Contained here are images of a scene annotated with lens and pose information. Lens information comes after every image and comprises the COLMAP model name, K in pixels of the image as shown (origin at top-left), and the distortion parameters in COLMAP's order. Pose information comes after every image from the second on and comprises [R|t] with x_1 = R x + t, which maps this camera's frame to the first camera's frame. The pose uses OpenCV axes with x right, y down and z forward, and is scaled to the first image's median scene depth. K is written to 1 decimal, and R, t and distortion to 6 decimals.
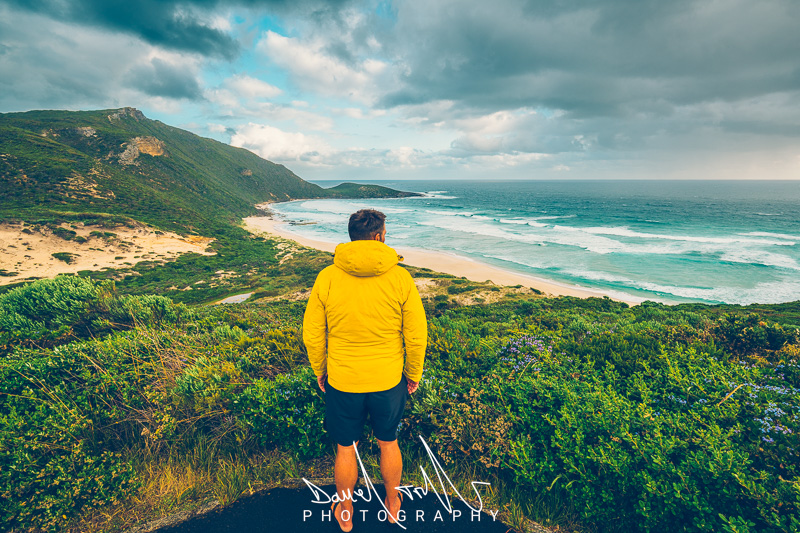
lens RADIAL K [[401.6, 0, 400.4], [0, 401.6, 269.9], [0, 0, 1]] dist [0.002562, 0.000148]
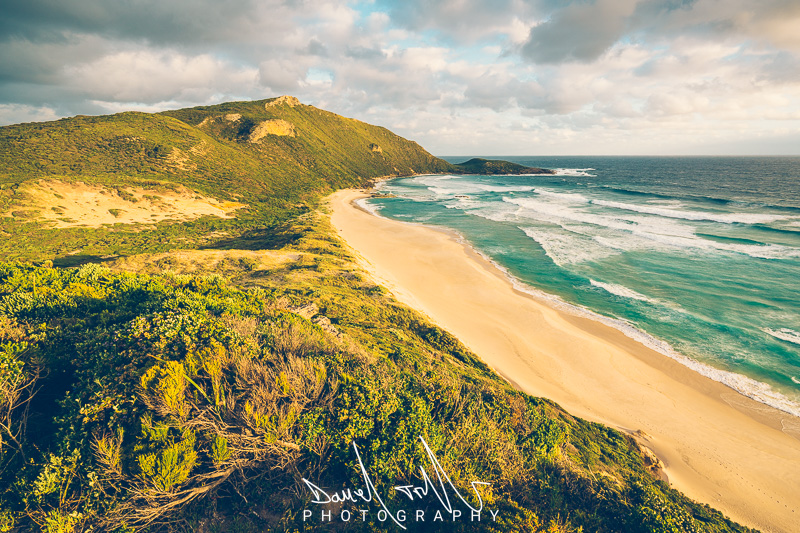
lens RADIAL K [[382.7, 0, 400.8], [0, 382.7, 260.6], [0, 0, 1]] dist [-0.000470, 0.000976]
pose [[0.915840, 0.107236, -0.386959, 0.488405], [-0.088770, 0.993907, 0.065341, -0.032600], [0.391608, -0.025491, 0.919779, 0.138859]]
